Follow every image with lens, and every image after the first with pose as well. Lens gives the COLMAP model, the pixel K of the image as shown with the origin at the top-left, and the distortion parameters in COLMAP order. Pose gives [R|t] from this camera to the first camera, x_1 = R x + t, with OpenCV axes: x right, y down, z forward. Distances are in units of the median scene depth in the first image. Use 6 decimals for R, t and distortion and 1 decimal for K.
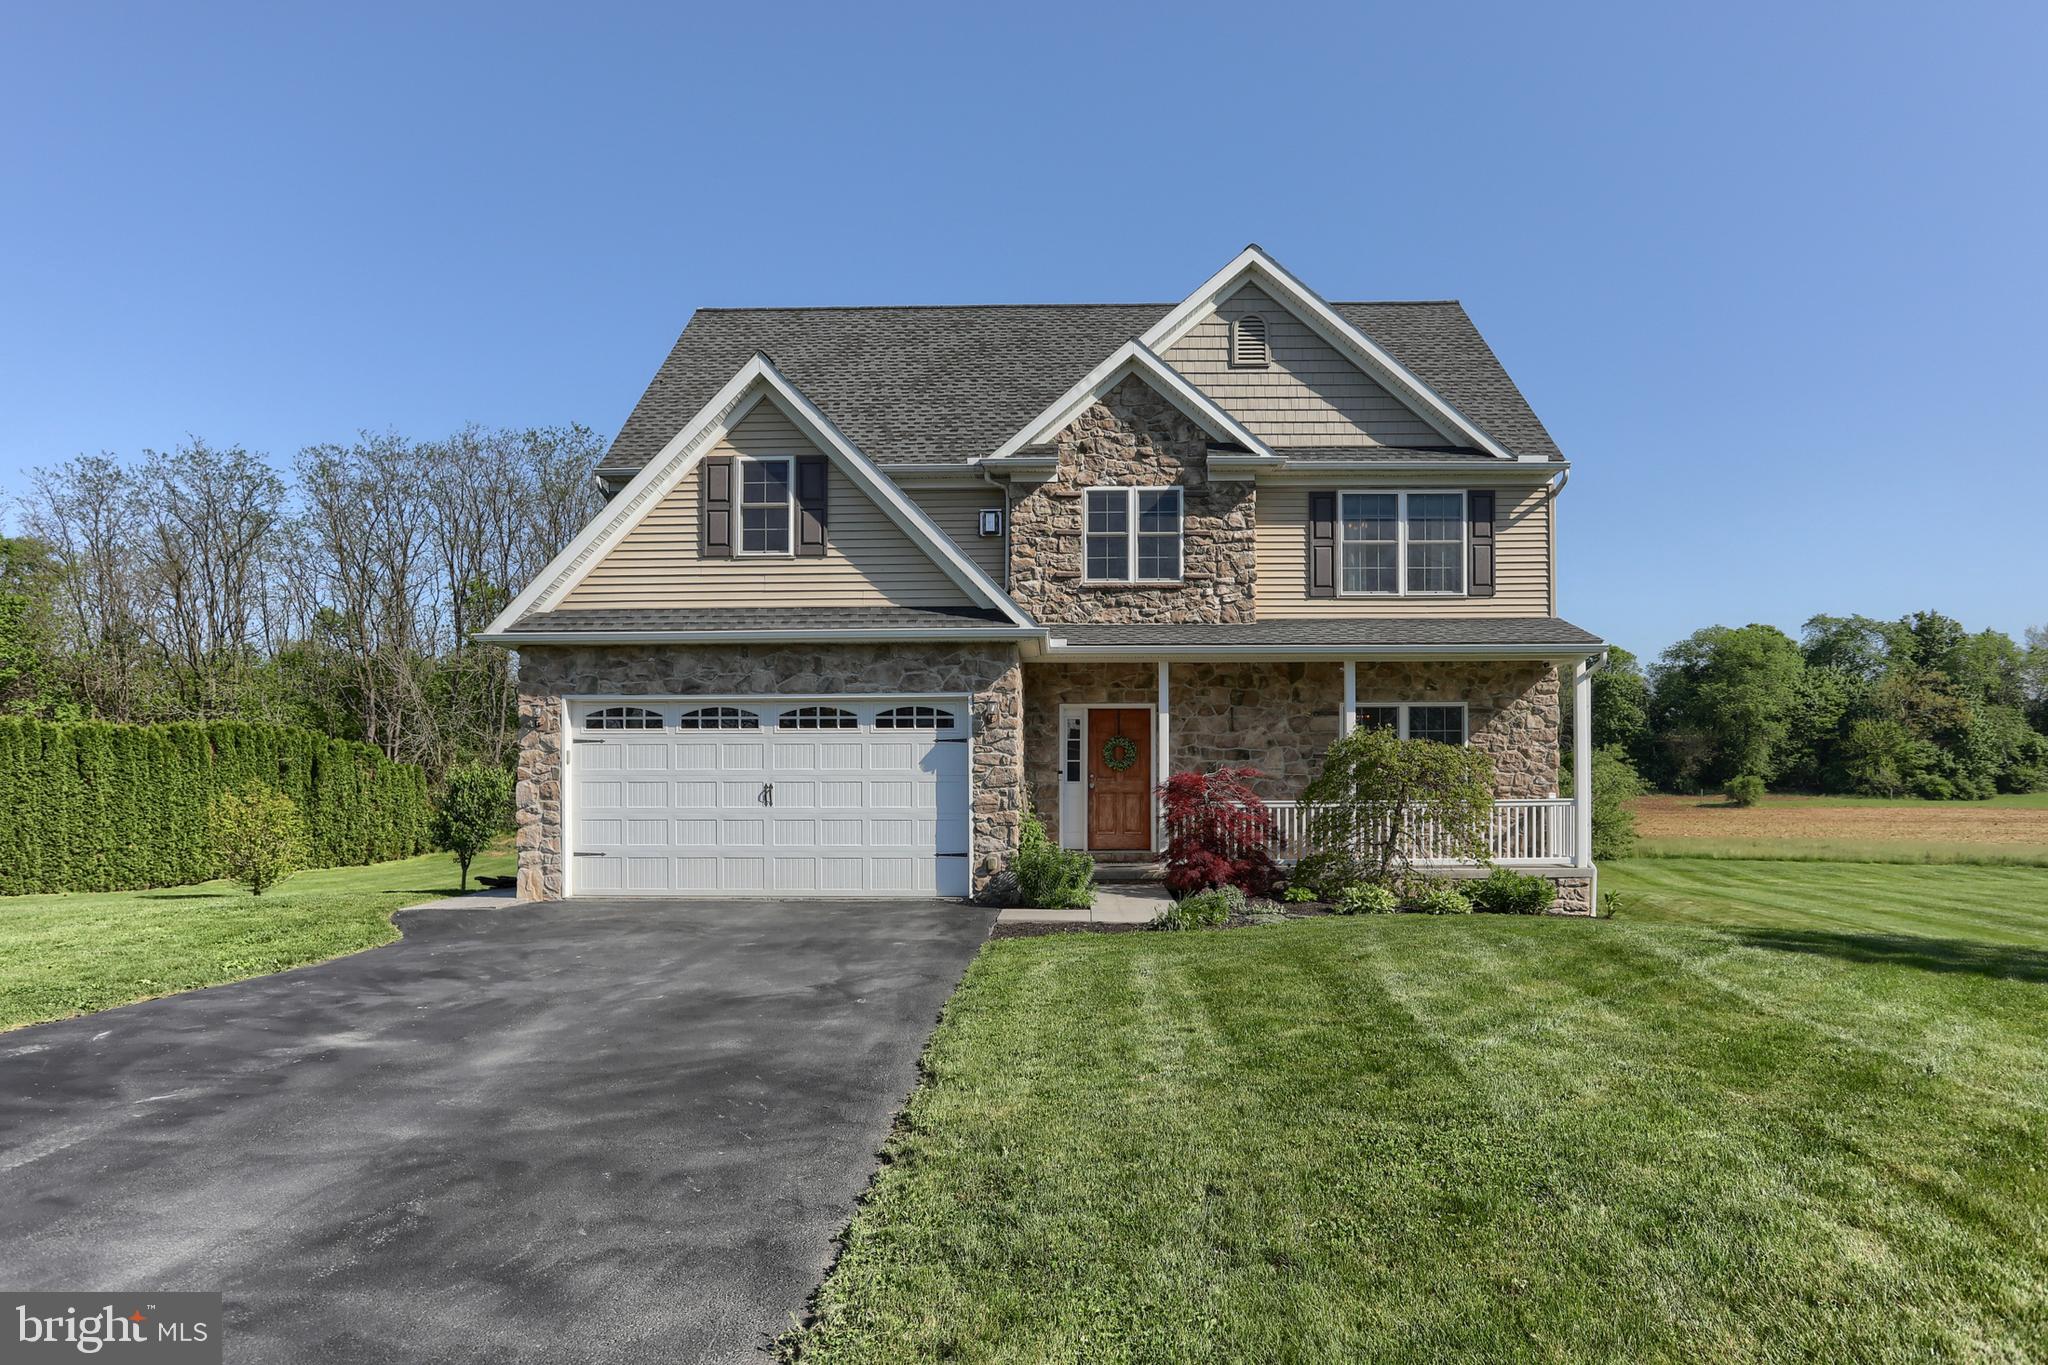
lens RADIAL K [[1214.7, 0, 1008.6], [0, 1214.7, 799.7], [0, 0, 1]] dist [-0.001766, 0.001505]
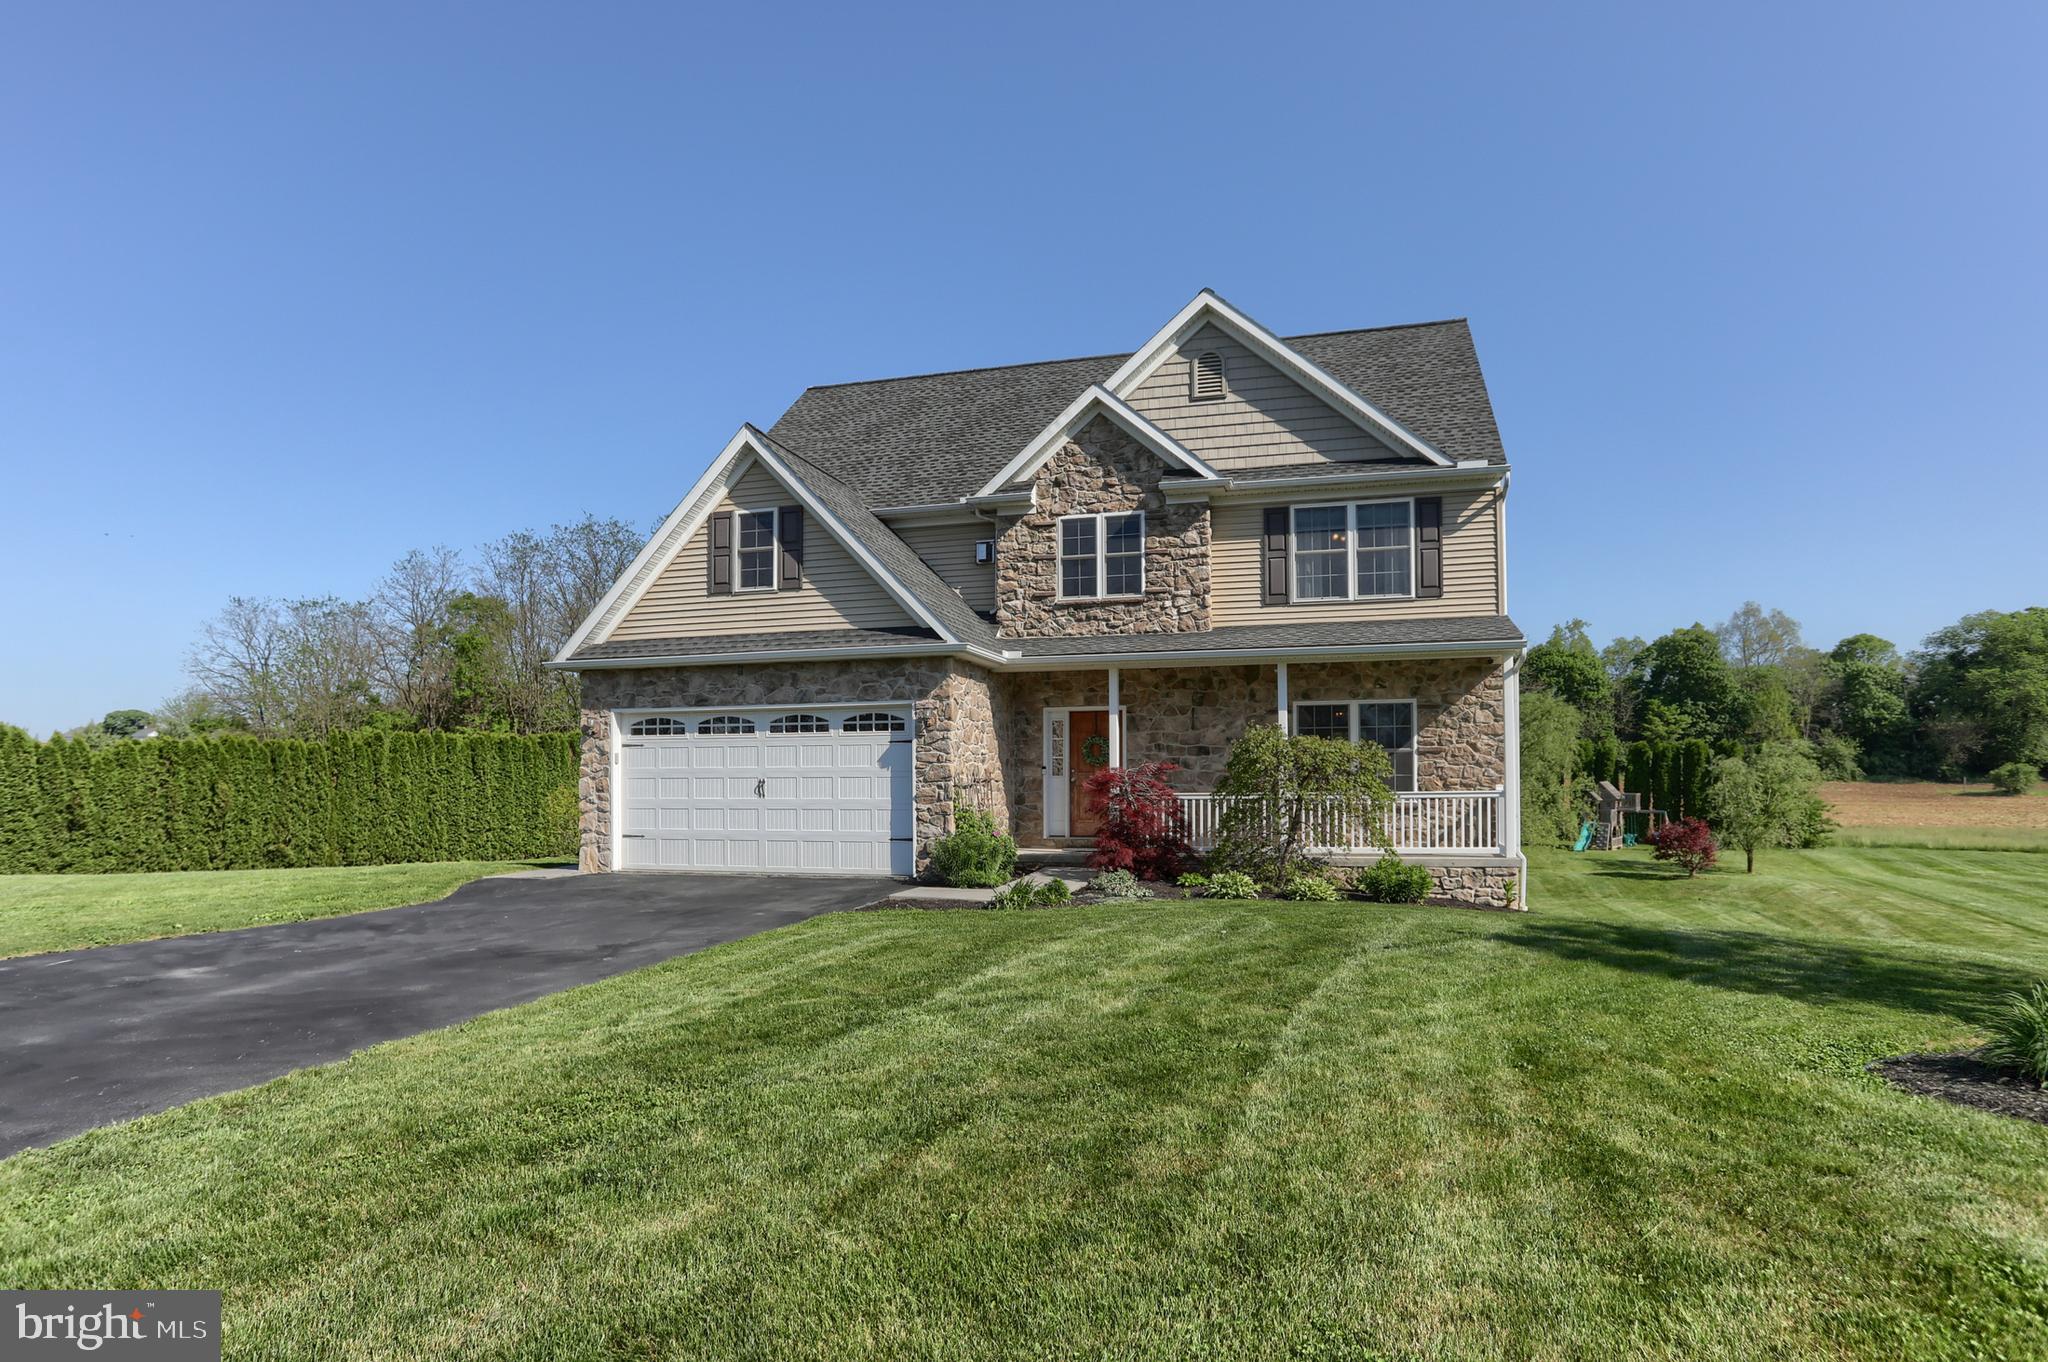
lens RADIAL K [[1059.7, 0, 1029.3], [0, 1059.7, 780.0], [0, 0, 1]] dist [-0.021427, 0.010117]
pose [[0.973194, -0.003663, -0.229955, 0.263105], [0.001578, 0.999956, -0.009249, -0.001847], [0.229979, 0.008638, 0.973157, 0.032560]]
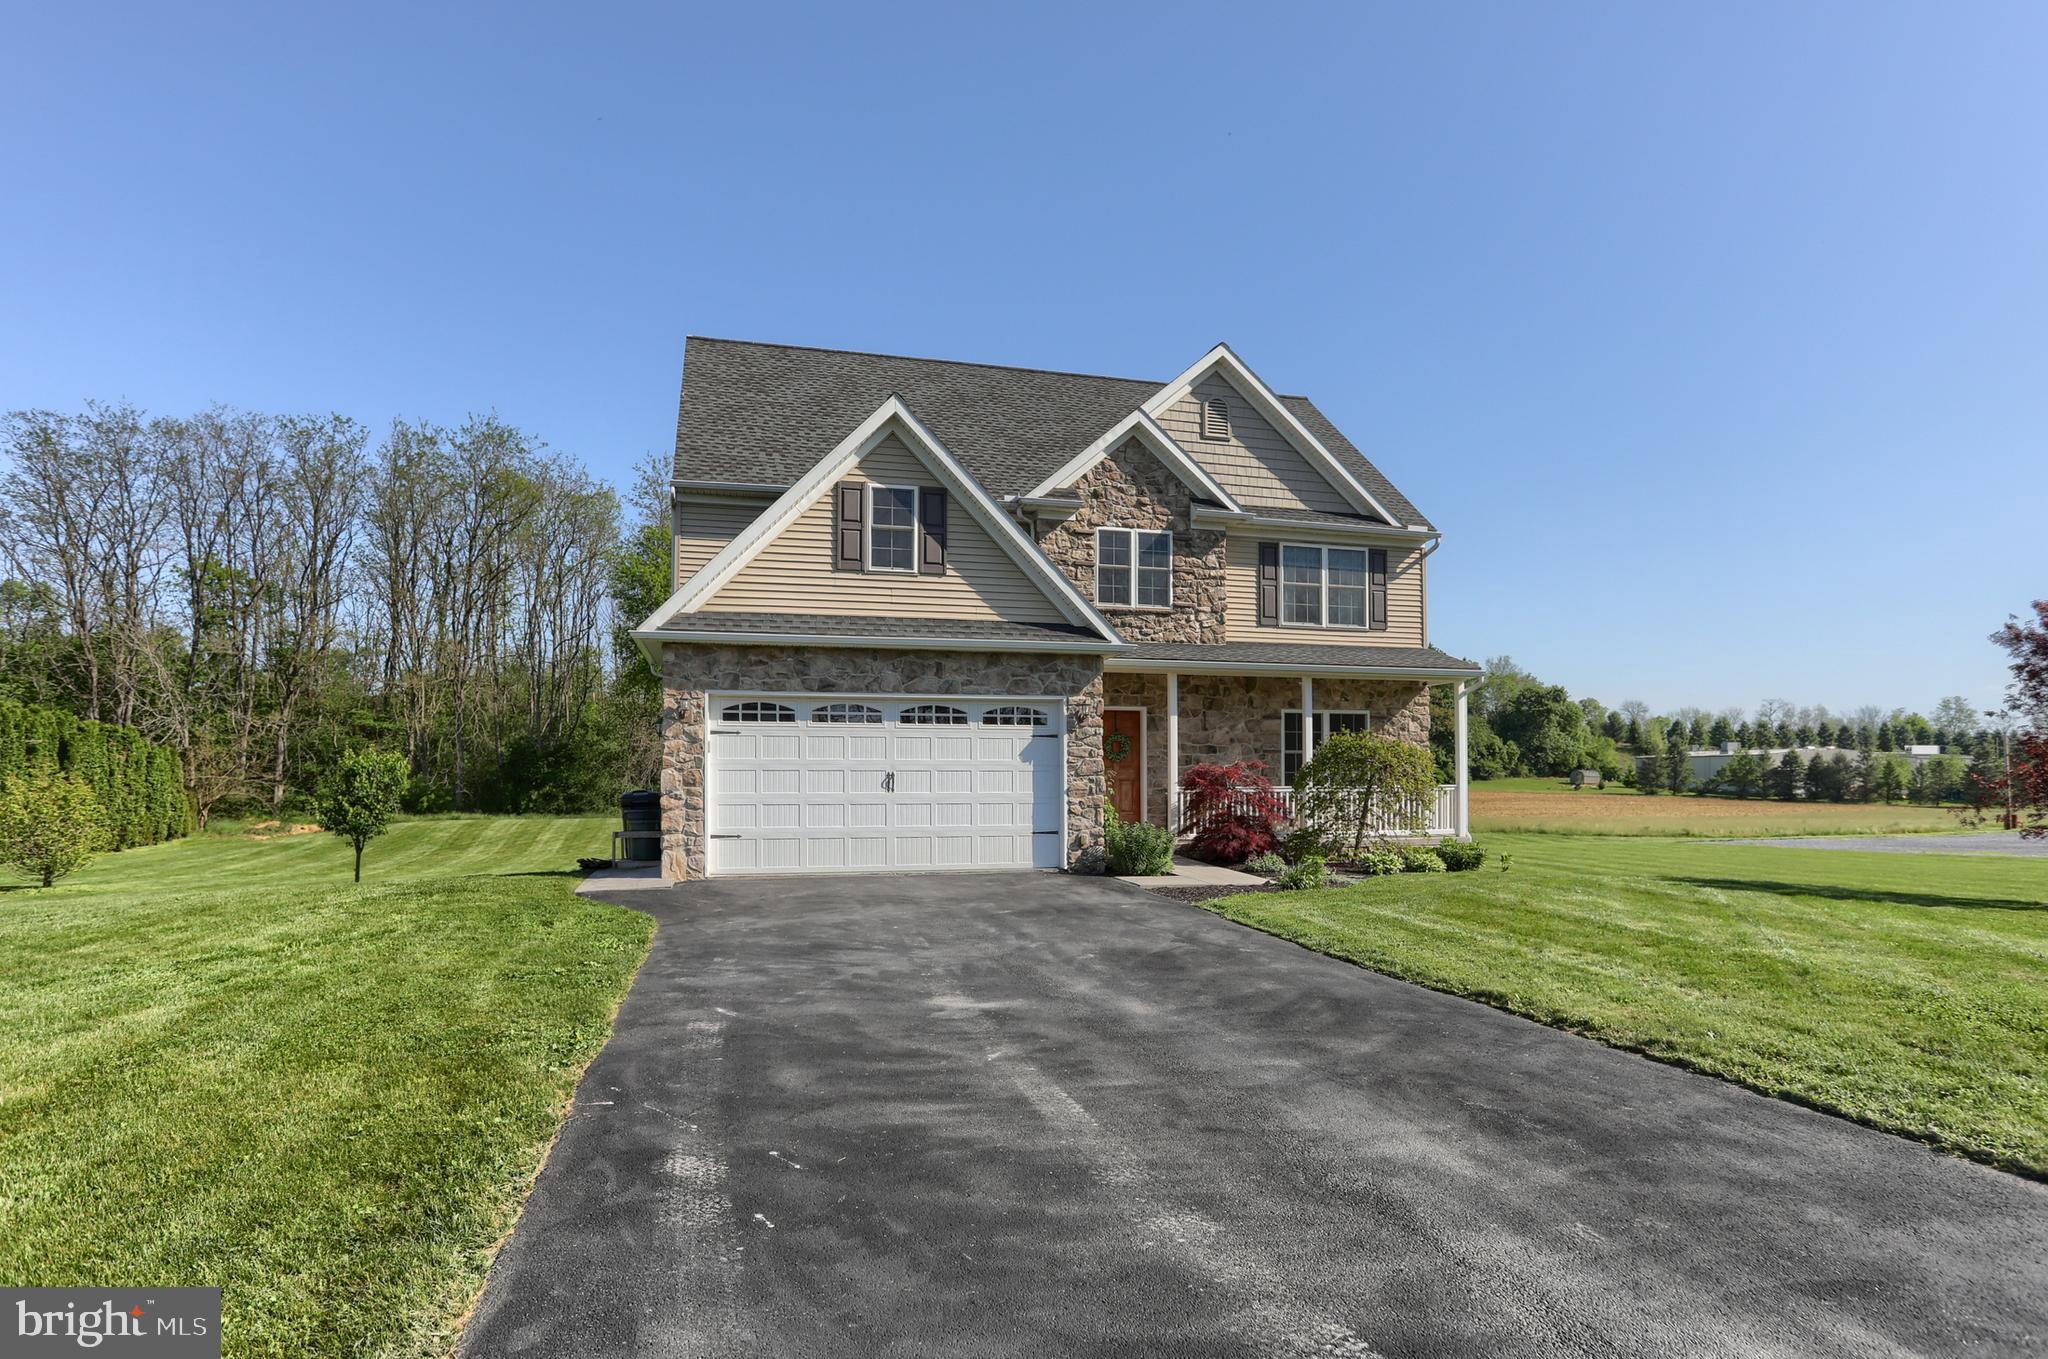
lens RADIAL K [[1059.7, 0, 983.4], [0, 1059.7, 784.7], [0, 0, 1]] dist [-0.021427, 0.010117]
pose [[0.962010, -0.000272, 0.273013, -0.334135], [-0.000213, 0.999998, 0.001745, -0.002511], [-0.273013, -0.001737, 0.962009, 0.018017]]
